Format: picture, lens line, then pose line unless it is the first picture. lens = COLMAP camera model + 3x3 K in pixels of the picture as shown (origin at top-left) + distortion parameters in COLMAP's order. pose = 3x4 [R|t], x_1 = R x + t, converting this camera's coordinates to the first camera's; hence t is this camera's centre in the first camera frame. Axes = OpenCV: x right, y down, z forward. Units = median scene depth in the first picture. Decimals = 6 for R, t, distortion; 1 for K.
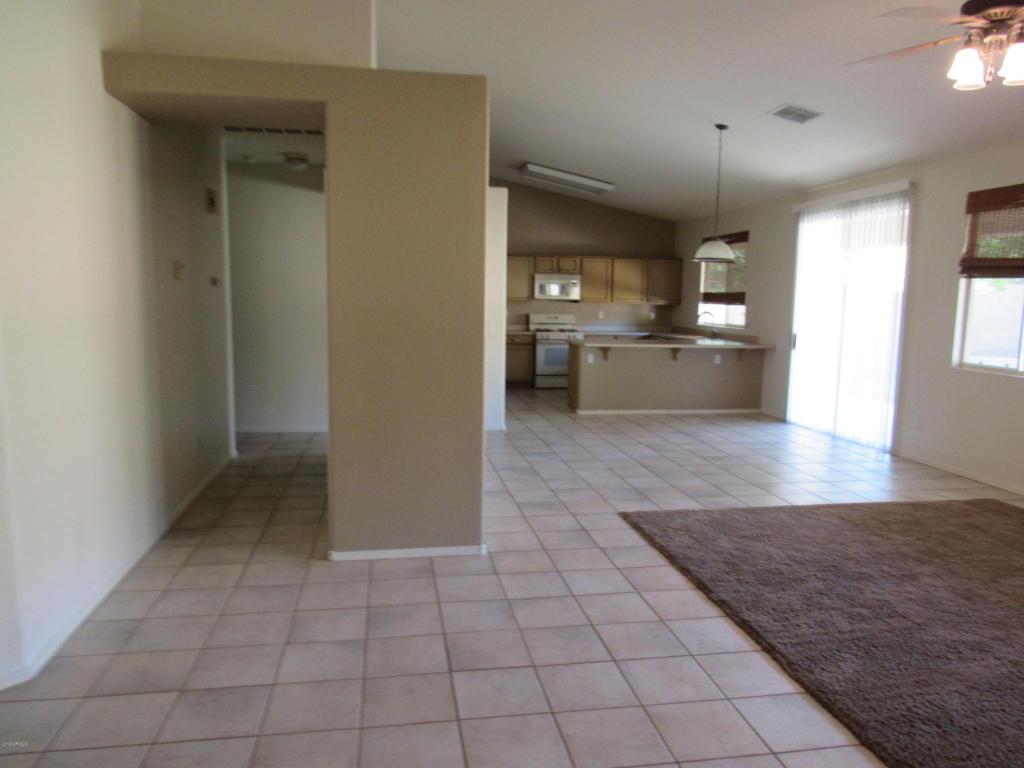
lens RADIAL K [[743.0, 0, 511.7], [0, 743.0, 381.1], [0, 0, 1]] dist [-0.016612, -0.001440]
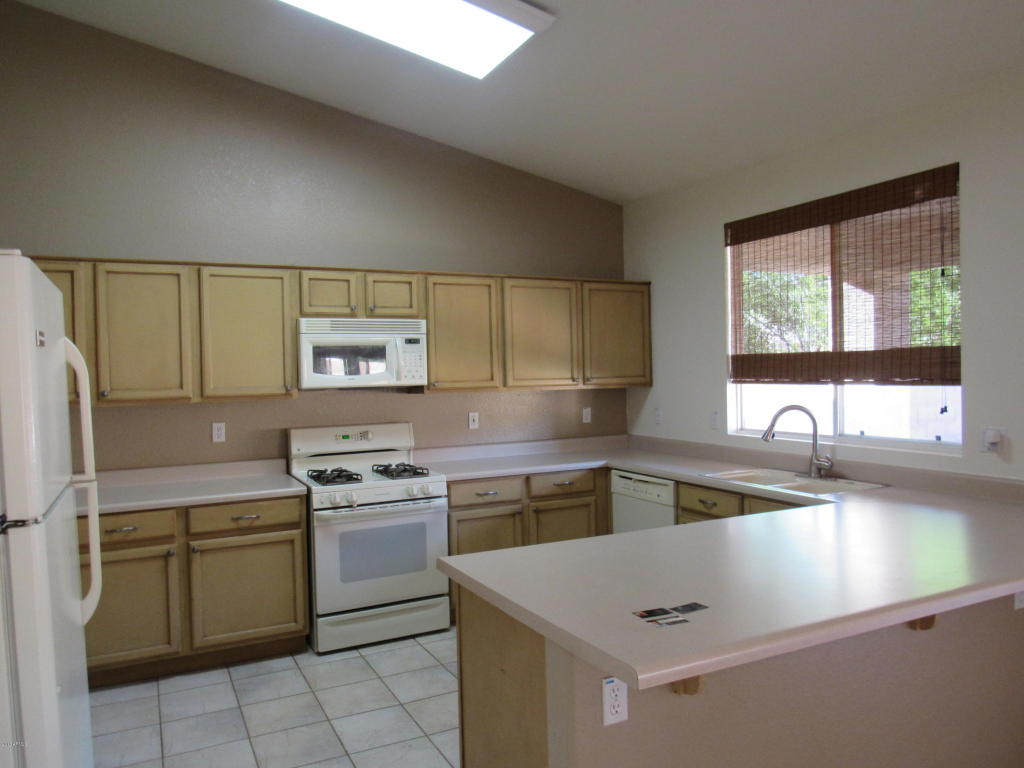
lens RADIAL K [[743.0, 0, 508.4], [0, 743.0, 384.0], [0, 0, 1]] dist [-0.016612, -0.001440]
pose [[0.953735, -0.041624, 0.297753, 0.019052], [0.070295, 0.993792, -0.086238, -0.074842], [-0.292315, 0.103179, 0.950740, 0.625720]]
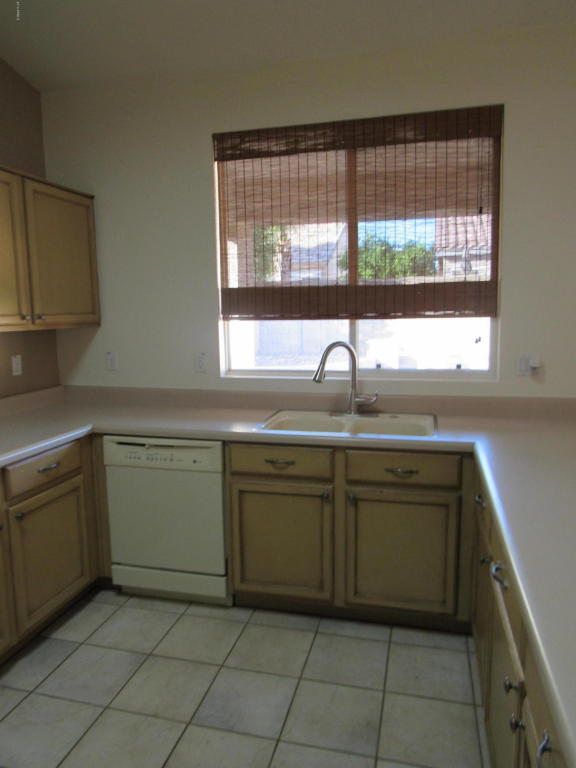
lens RADIAL K [[557.3, 0, 289.4], [0, 557.3, 386.2], [0, 0, 1]] dist [-0.016612, -0.001440]
pose [[0.407214, -0.152029, 0.900591, 0.018653], [0.126478, 0.985935, 0.109248, -0.094722], [-0.904533, 0.069417, 0.420715, 0.827612]]
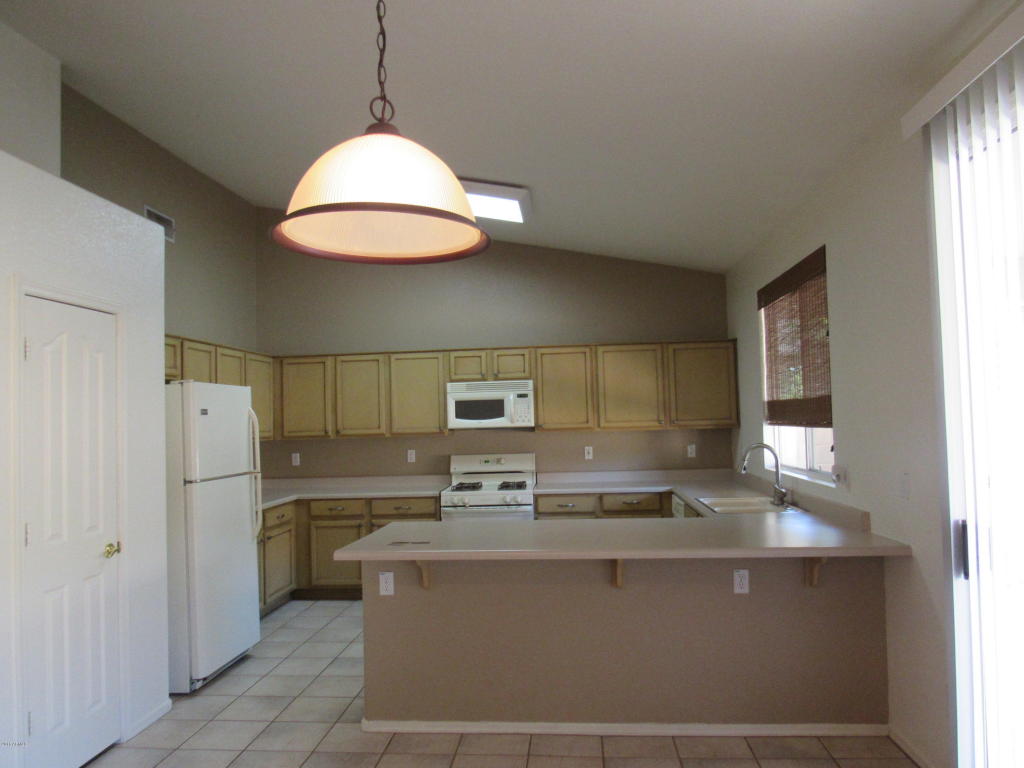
lens RADIAL K [[743.0, 0, 508.2], [0, 743.0, 384.1], [0, 0, 1]] dist [-0.016612, -0.001440]
pose [[0.965581, -0.056185, -0.253961, 0.213030], [0.014935, 0.986756, -0.161520, -0.053588], [0.259673, 0.152168, 0.953632, 0.477026]]
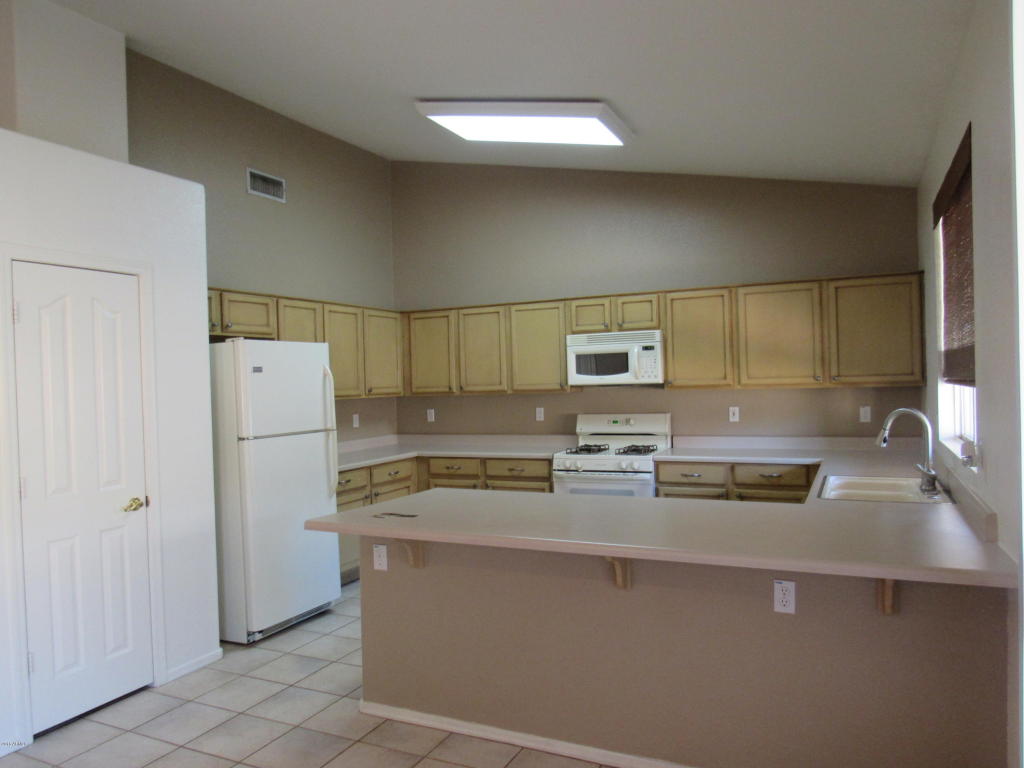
lens RADIAL K [[743.0, 0, 507.2], [0, 743.0, 383.6], [0, 0, 1]] dist [-0.016612, -0.001440]
pose [[0.812865, -0.037438, -0.581248, 0.285879], [-0.024089, 0.994917, -0.097770, -0.061537], [0.581954, 0.093475, 0.807832, 0.564656]]
